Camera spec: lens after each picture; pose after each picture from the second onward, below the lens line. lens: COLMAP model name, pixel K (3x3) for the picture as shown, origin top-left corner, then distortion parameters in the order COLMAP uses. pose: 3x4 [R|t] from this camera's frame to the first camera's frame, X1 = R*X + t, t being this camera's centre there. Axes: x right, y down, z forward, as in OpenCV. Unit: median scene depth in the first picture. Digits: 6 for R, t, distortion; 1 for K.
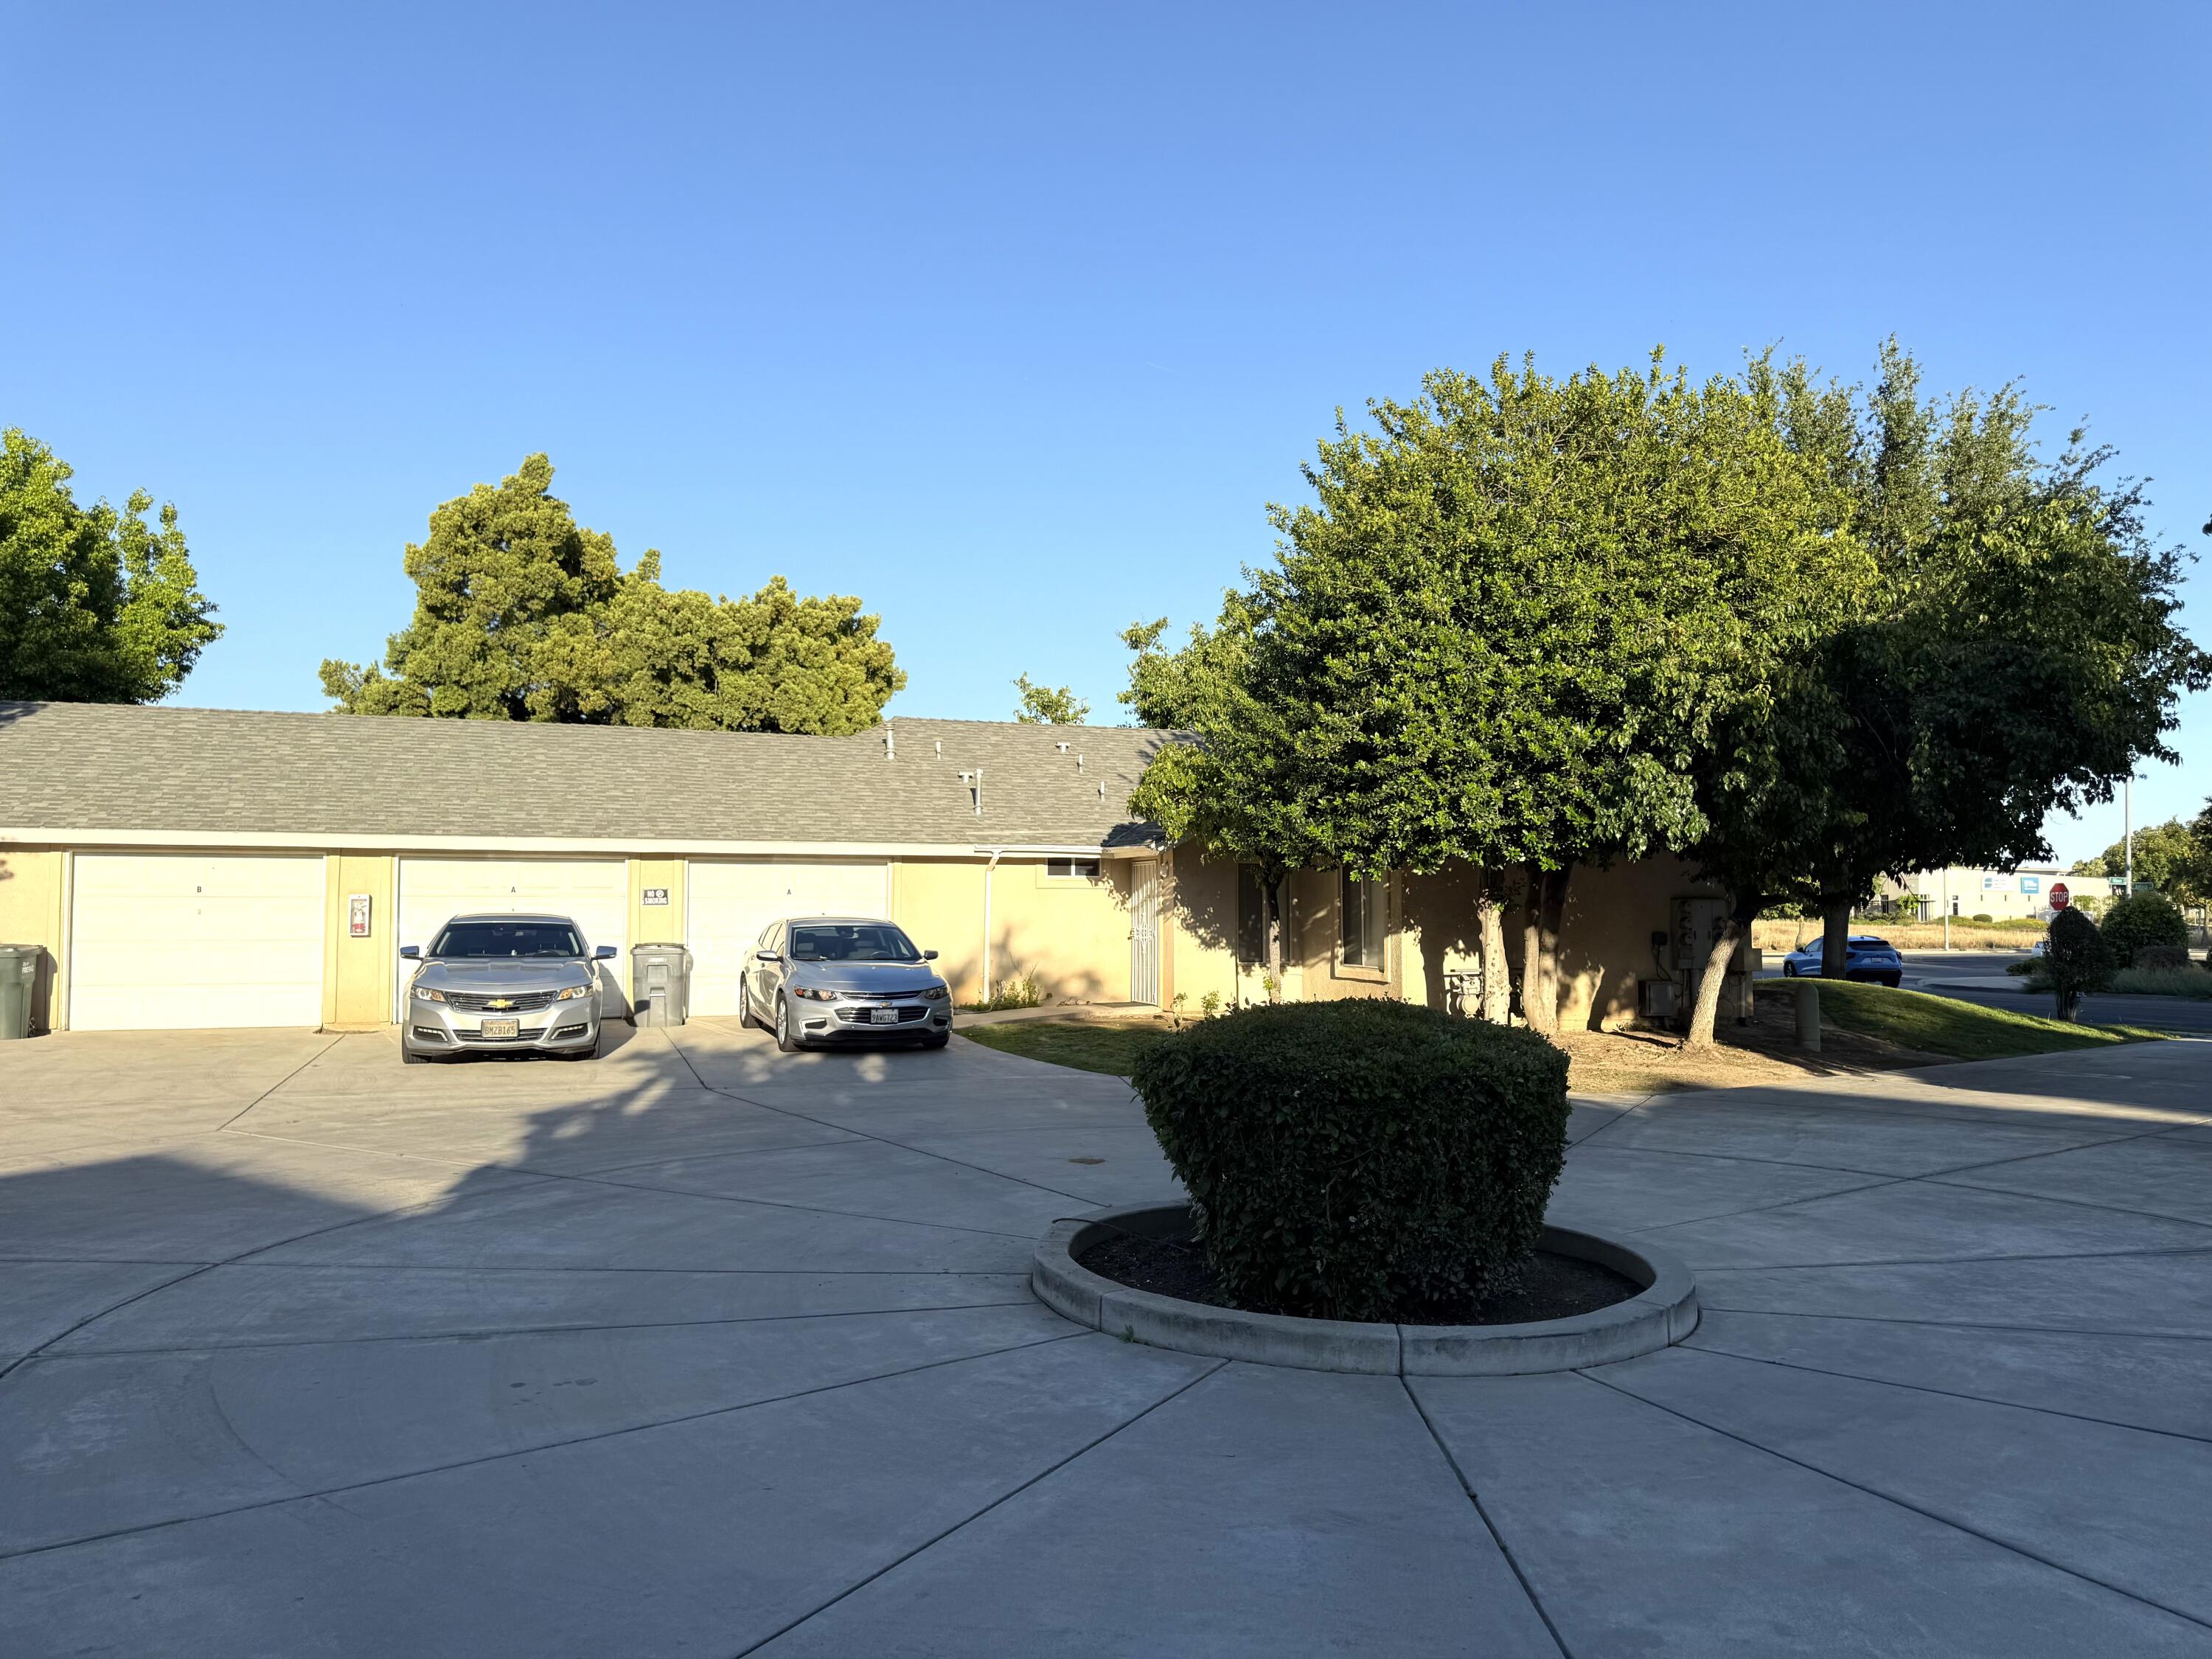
lens RADIAL K [[1532.7, 0, 1090.1], [0, 1532.7, 829.8], [0, 0, 1]] dist [0.102720, -0.136058]
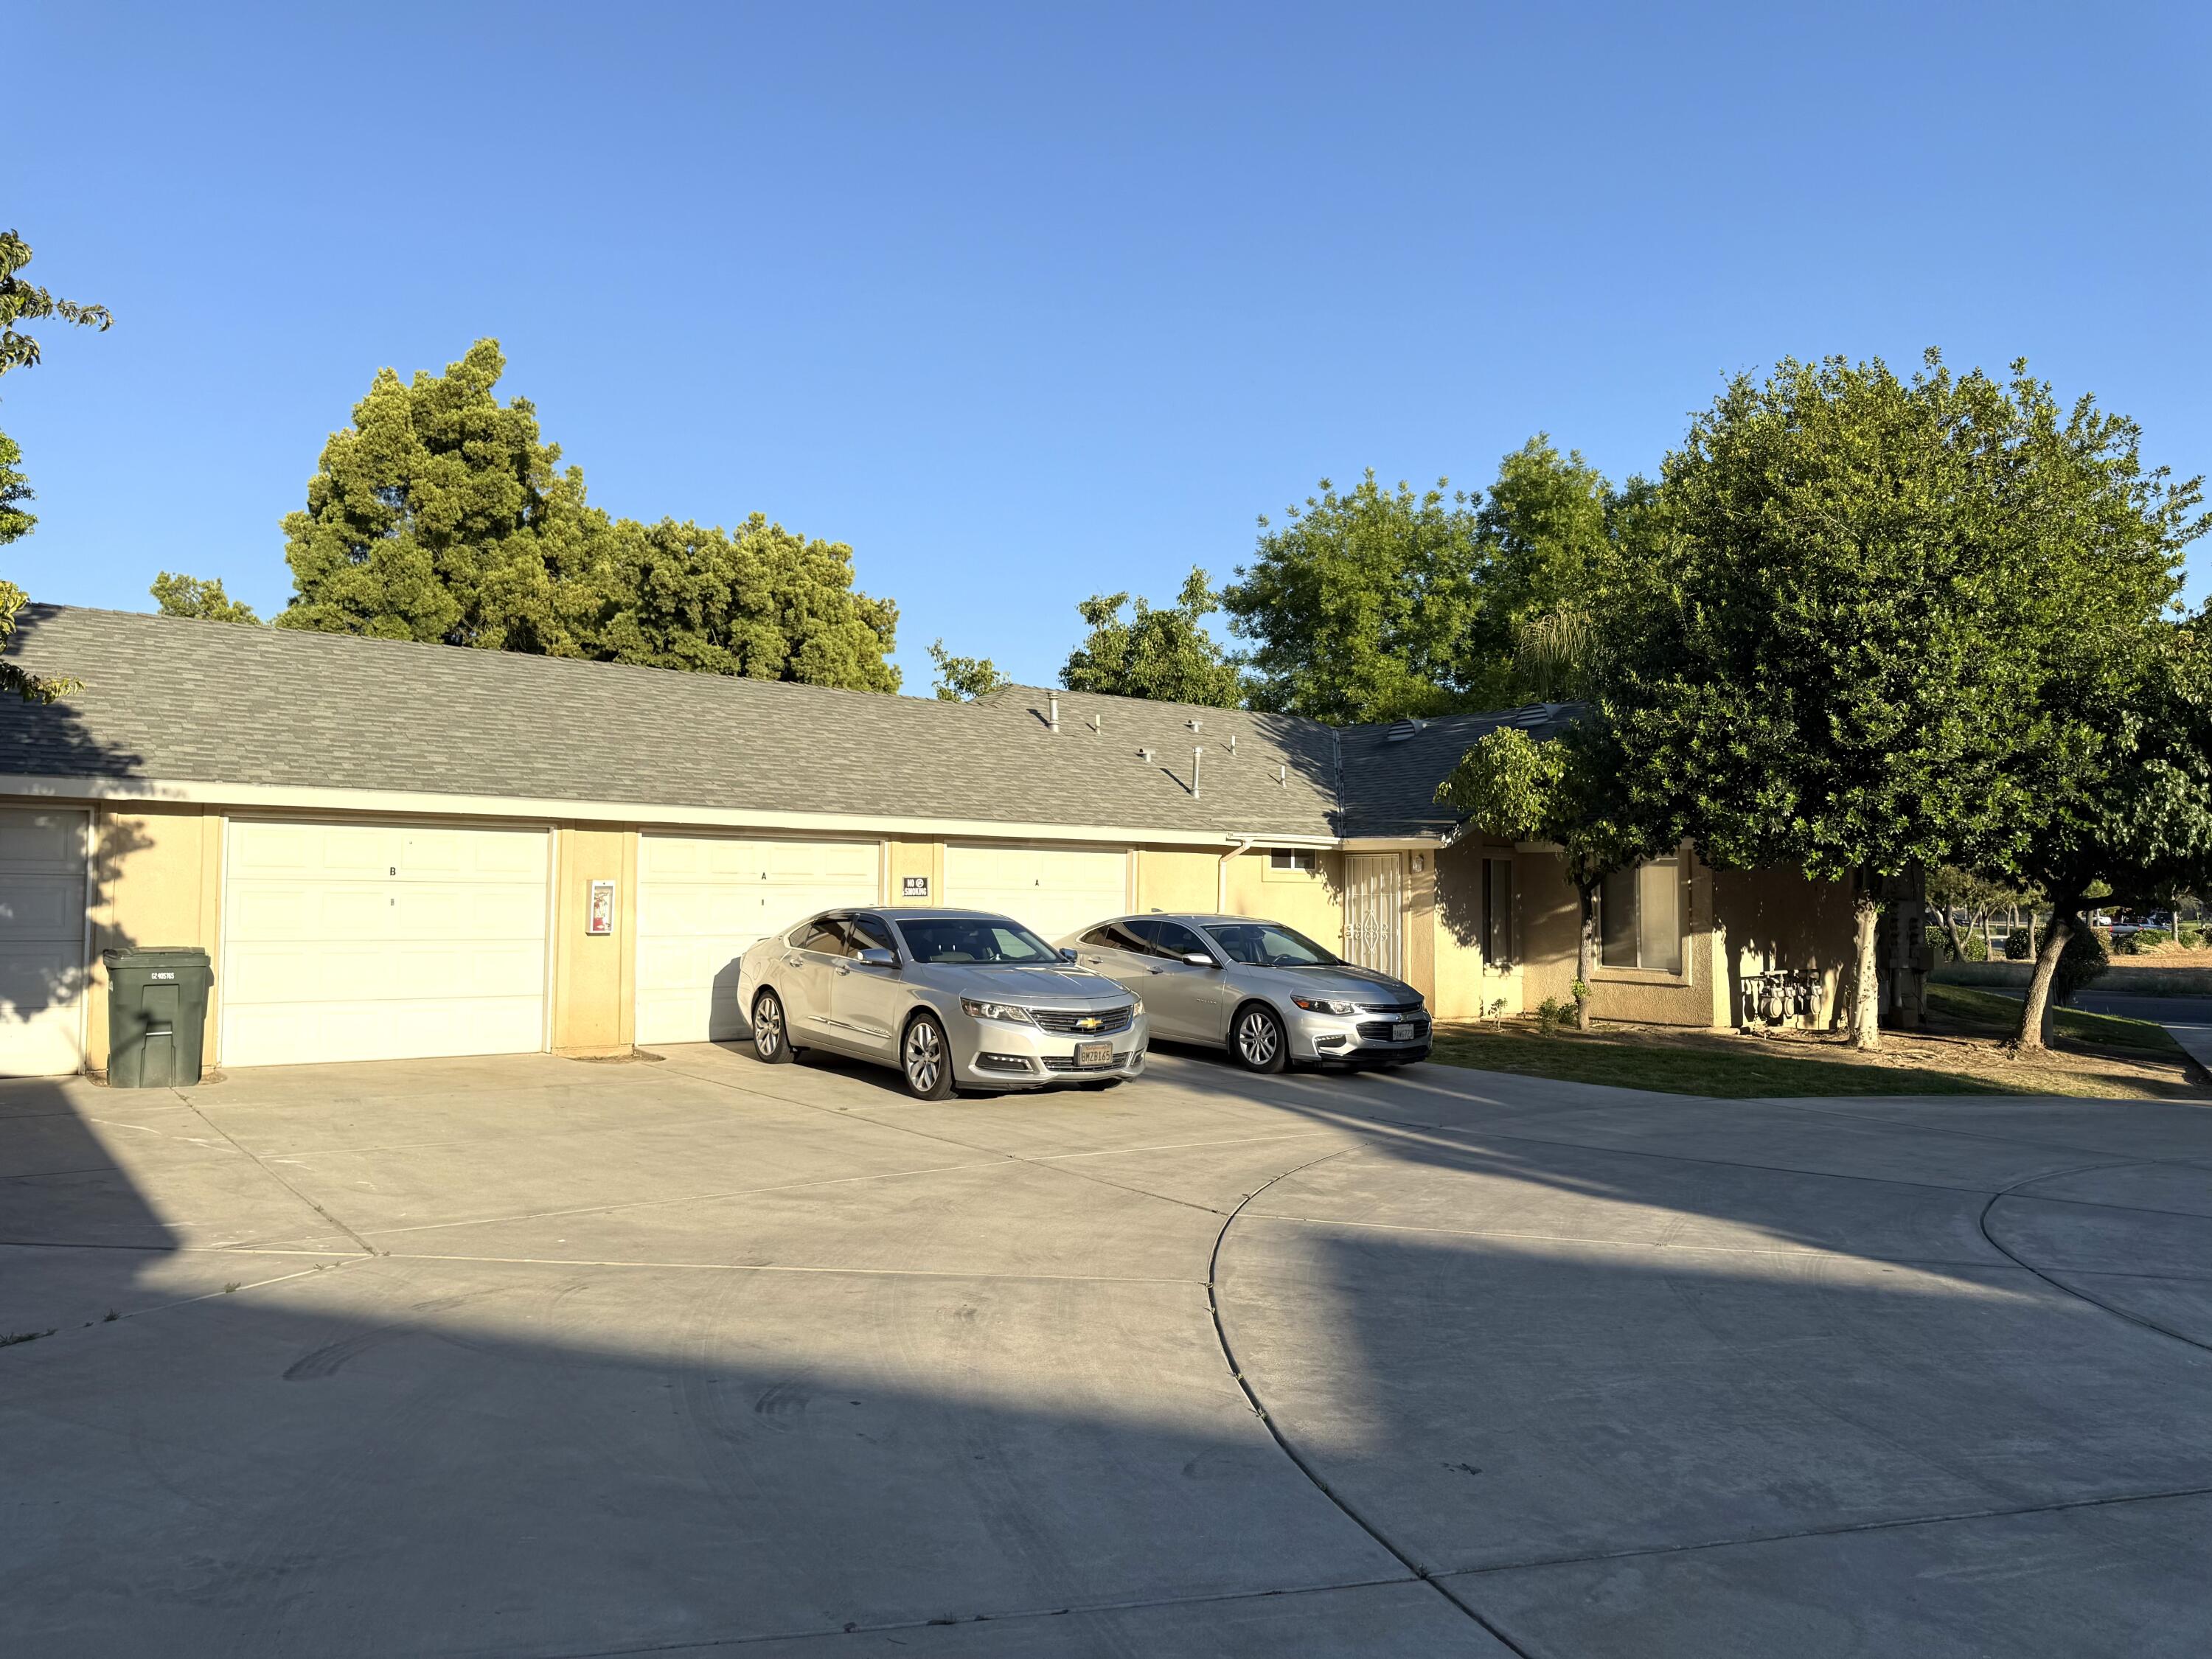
lens RADIAL K [[1544.8, 0, 1117.4], [0, 1544.8, 811.1], [0, 0, 1]] dist [0.080570, -0.085457]
pose [[0.951107, 0.025905, 0.307774, -0.460948], [-0.024669, 0.999664, -0.007908, 0.006868], [-0.307876, -0.000071, 0.951427, 0.180992]]
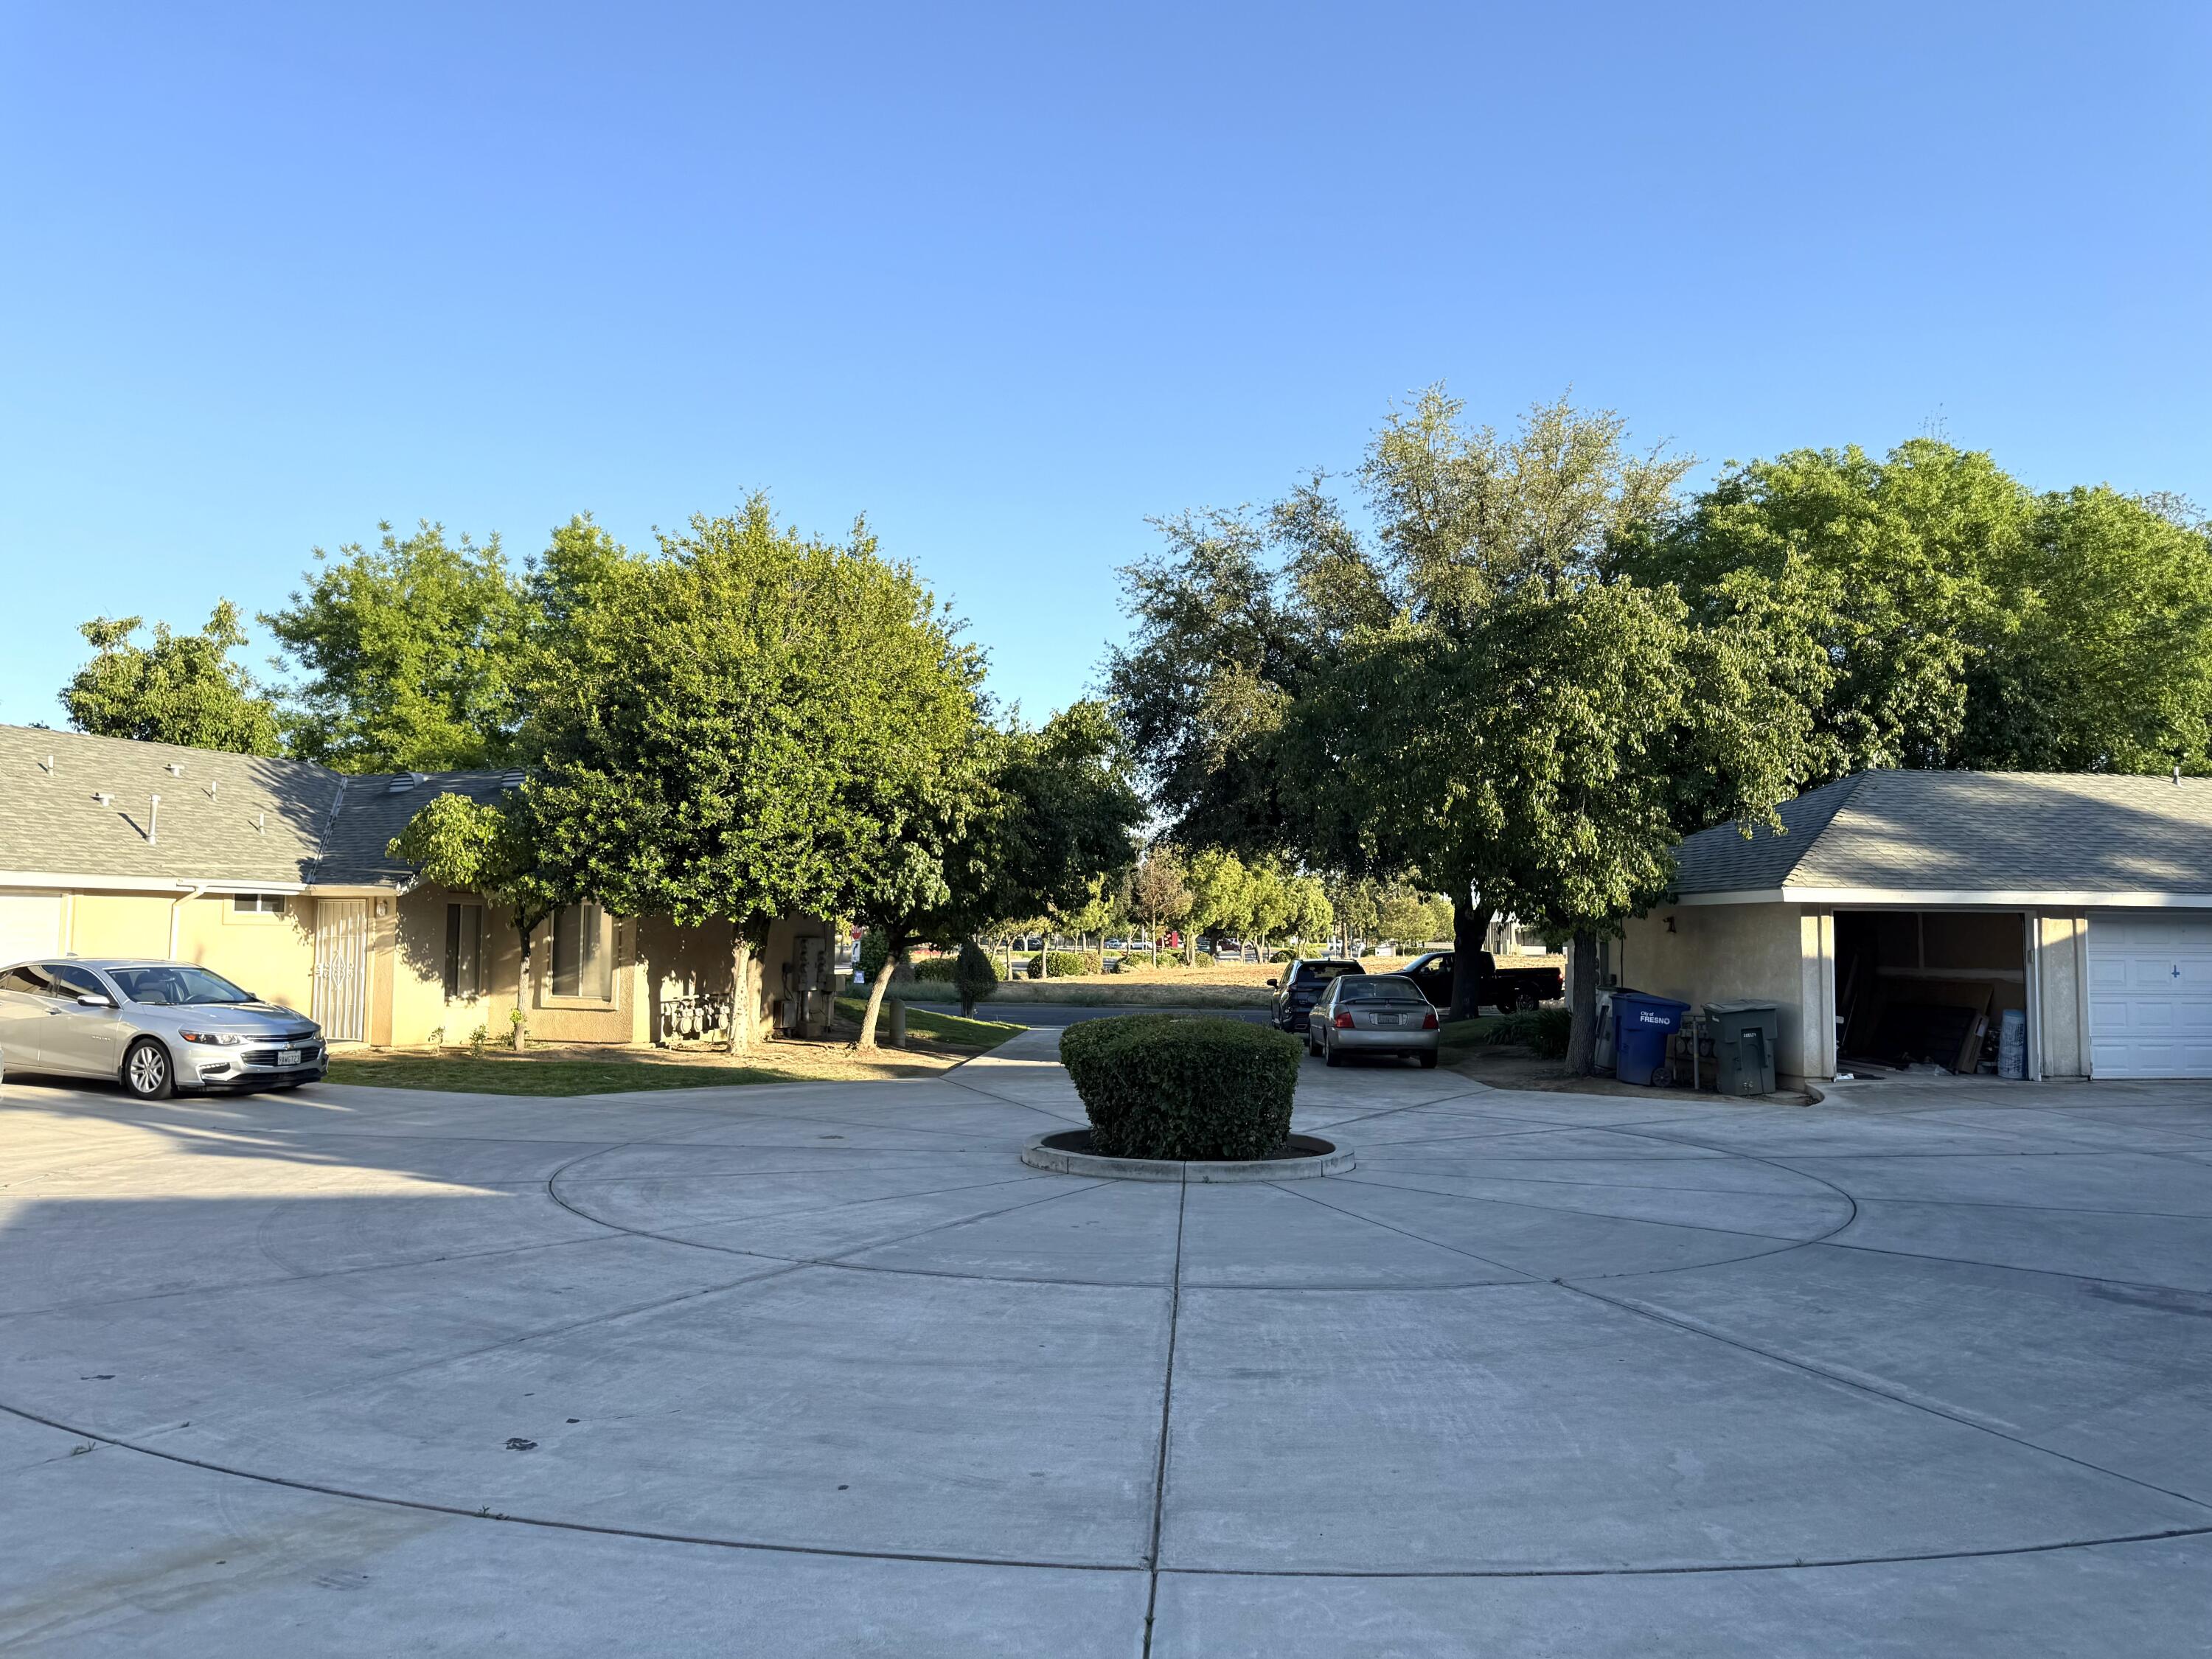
lens RADIAL K [[1532.7, 0, 1090.1], [0, 1532.7, 829.8], [0, 0, 1]] dist [0.102720, -0.136058]
pose [[0.681547, 0.056059, 0.729624, -0.441564], [-0.047430, 0.998349, -0.032401, -0.017234], [-0.730236, -0.012523, 0.683080, -0.075548]]
